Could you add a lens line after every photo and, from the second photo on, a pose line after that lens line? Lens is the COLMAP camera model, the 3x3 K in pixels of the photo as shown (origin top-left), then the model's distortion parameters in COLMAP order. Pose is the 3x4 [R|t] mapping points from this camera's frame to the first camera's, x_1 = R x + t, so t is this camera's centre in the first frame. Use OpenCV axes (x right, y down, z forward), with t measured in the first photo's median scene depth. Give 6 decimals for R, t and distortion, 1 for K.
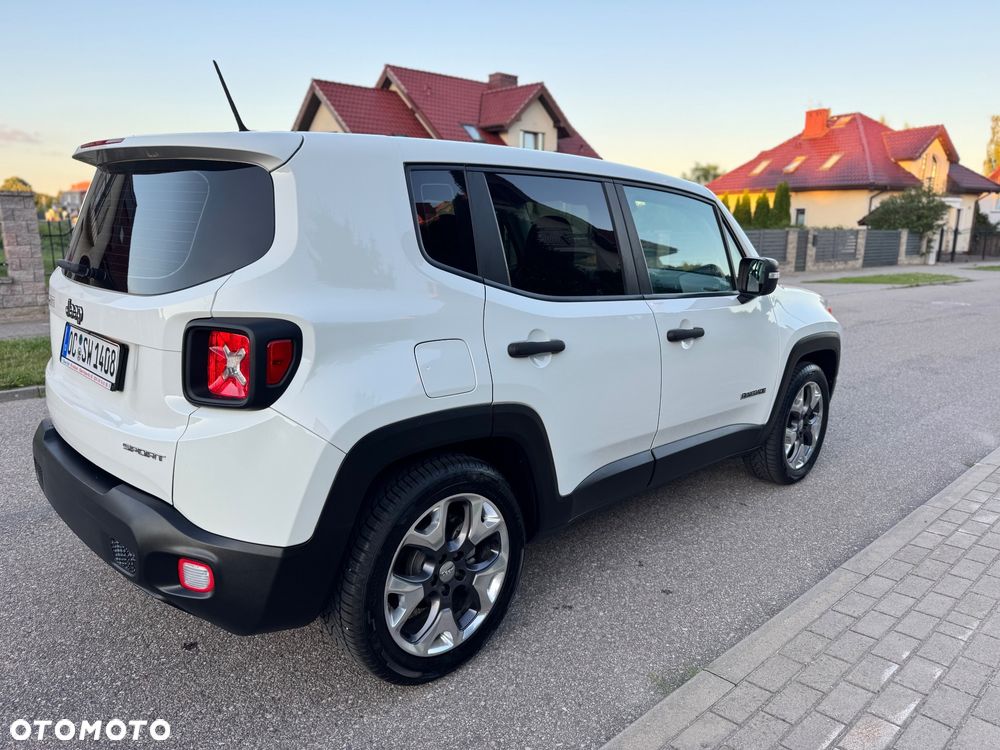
lens RADIAL K [[704.3, 0, 506.5], [0, 704.3, 381.8], [0, 0, 1]] dist [0.043799, -0.053084]
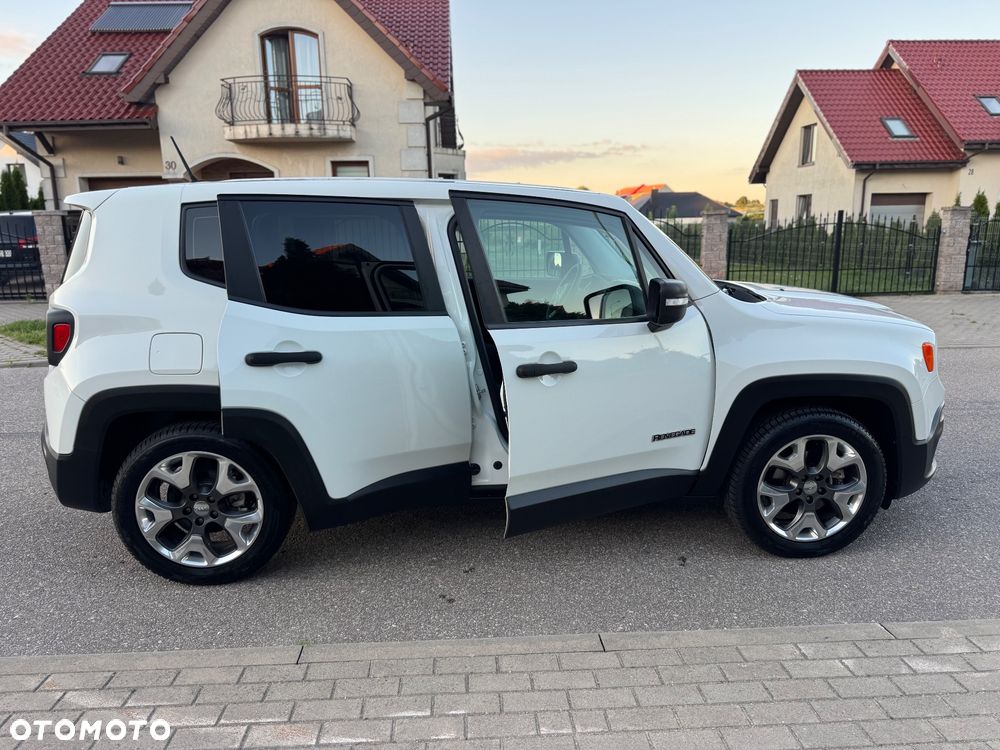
lens RADIAL K [[704.3, 0, 524.0], [0, 704.3, 390.7], [0, 0, 1]] dist [0.043799, -0.053084]
pose [[0.772685, 0.129626, -0.621413, 1.080505], [-0.118748, 0.991164, 0.059100, -0.093108], [0.623584, 0.028126, 0.781251, 0.295851]]
